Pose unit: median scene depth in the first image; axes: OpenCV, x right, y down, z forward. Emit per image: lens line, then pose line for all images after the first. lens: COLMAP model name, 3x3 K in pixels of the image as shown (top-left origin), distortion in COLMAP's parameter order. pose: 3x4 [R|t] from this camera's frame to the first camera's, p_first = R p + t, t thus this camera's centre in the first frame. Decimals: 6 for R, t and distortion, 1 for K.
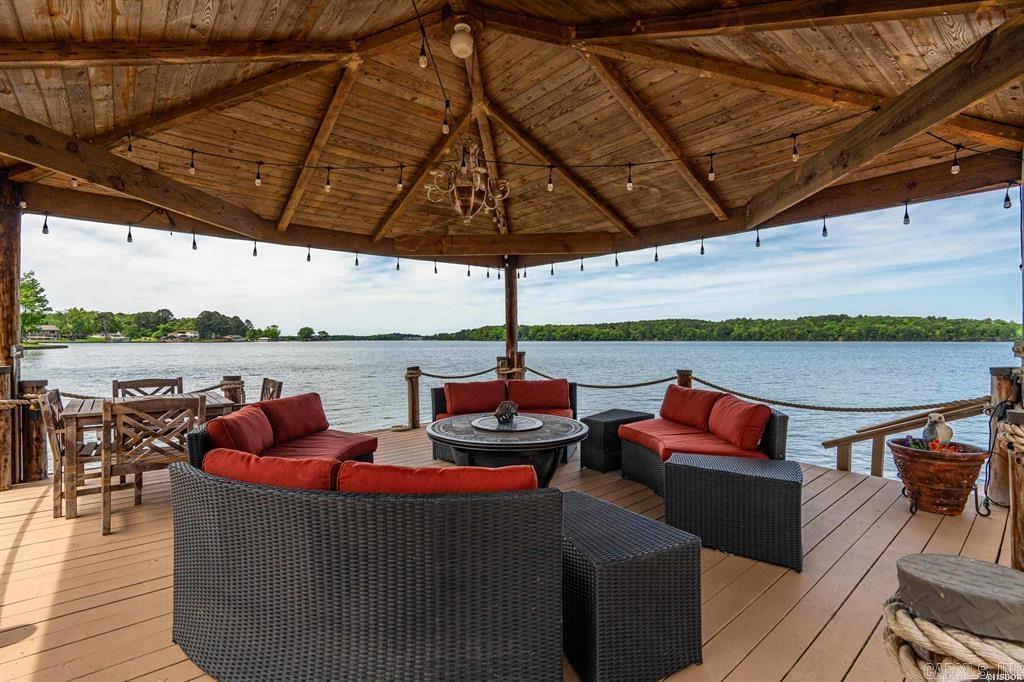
lens RADIAL K [[473.2, 0, 511.1], [0, 473.2, 337.2], [0, 0, 1]] dist [-0.008784, 0.002207]
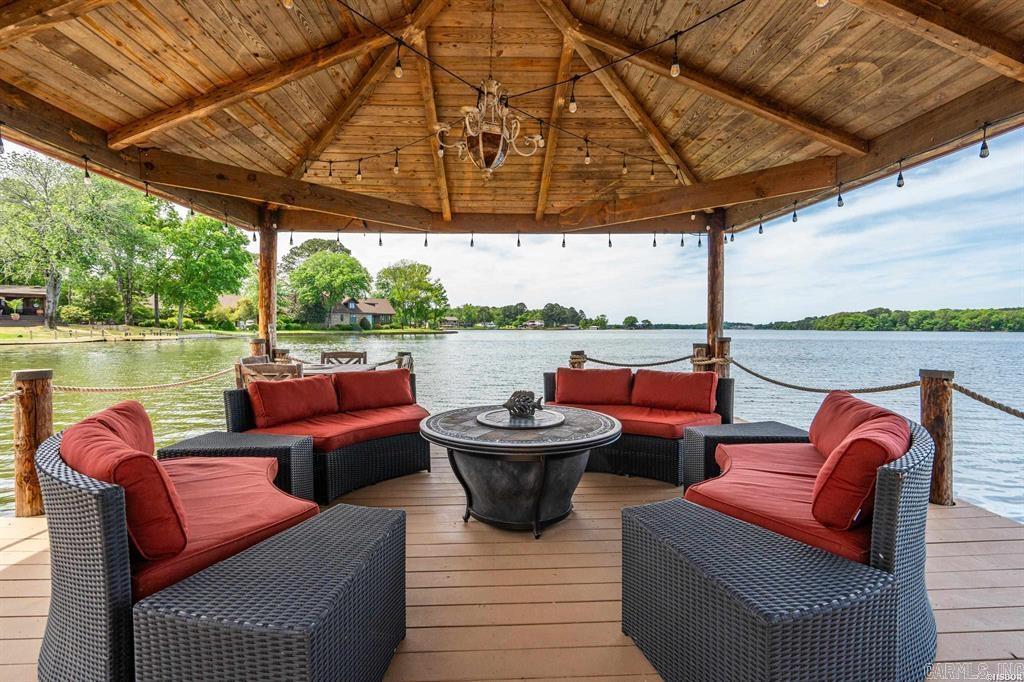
lens RADIAL K [[473.2, 0, 500.2], [0, 473.2, 339.2], [0, 0, 1]] dist [-0.008784, 0.002207]
pose [[0.779375, 0.019162, -0.626265, 0.265200], [-0.001549, 0.999588, 0.028657, 0.013632], [0.626556, -0.021365, 0.779083, 0.199885]]
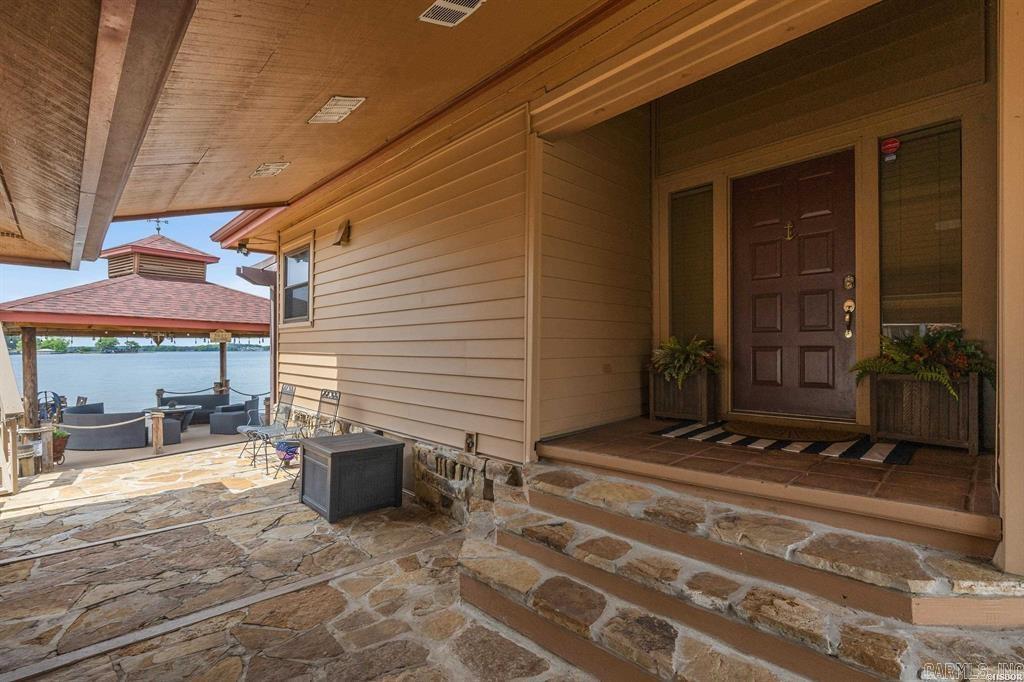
lens RADIAL K [[473.2, 0, 508.7], [0, 473.2, 343.8], [0, 0, 1]] dist [-0.008784, 0.002207]
pose [[0.956442, -0.002636, 0.291909, 0.703031], [0.004662, 0.999970, -0.006245, -0.125988], [-0.291884, 0.007334, 0.956426, -1.542794]]
